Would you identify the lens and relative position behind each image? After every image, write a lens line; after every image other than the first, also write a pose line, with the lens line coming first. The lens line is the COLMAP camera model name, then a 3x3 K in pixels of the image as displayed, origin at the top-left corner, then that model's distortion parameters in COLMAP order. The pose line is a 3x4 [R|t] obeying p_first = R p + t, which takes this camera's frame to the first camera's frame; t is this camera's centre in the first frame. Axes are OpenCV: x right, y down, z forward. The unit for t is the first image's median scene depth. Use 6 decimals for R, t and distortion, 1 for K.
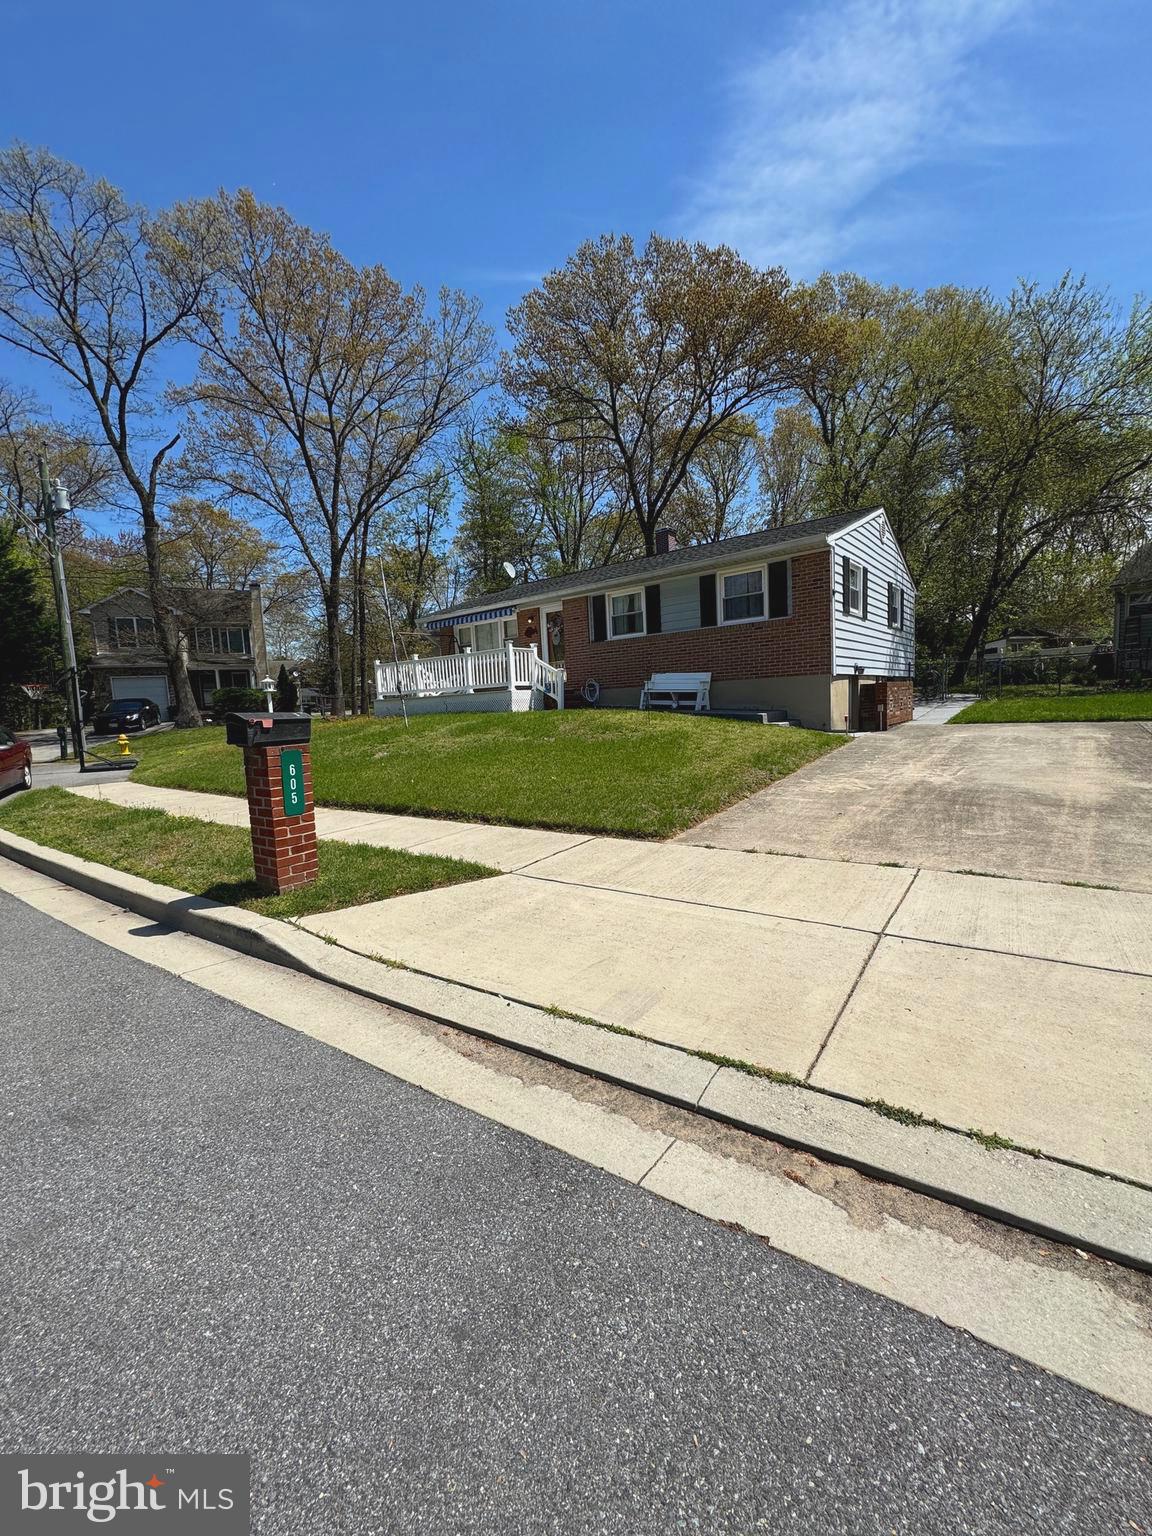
lens RADIAL K [[610.7, 0, 578.4], [0, 610.7, 763.0], [0, 0, 1]] dist [0.001210, 0.000303]
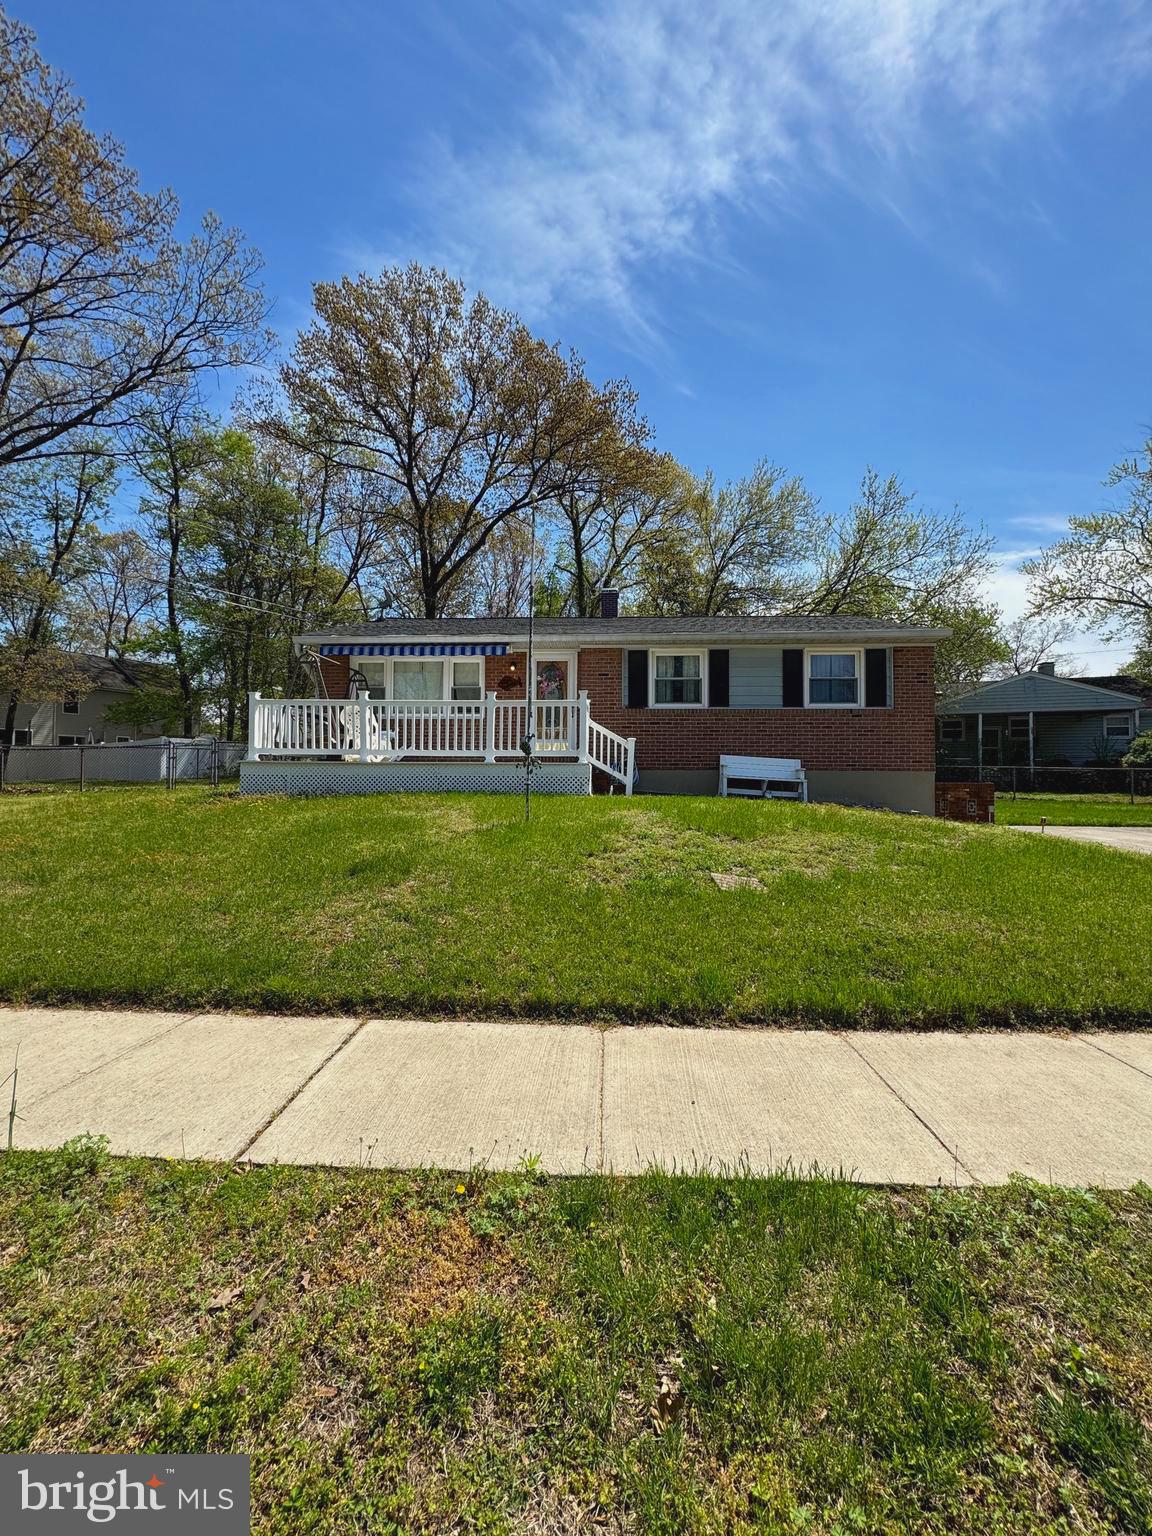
lens RADIAL K [[610.7, 0, 578.4], [0, 610.7, 763.0], [0, 0, 1]] dist [0.001210, 0.000303]
pose [[0.816919, 0.073221, 0.572086, -0.465596], [0.007590, 0.990458, -0.137606, -0.025482], [-0.576703, 0.116755, 0.808568, 0.432450]]
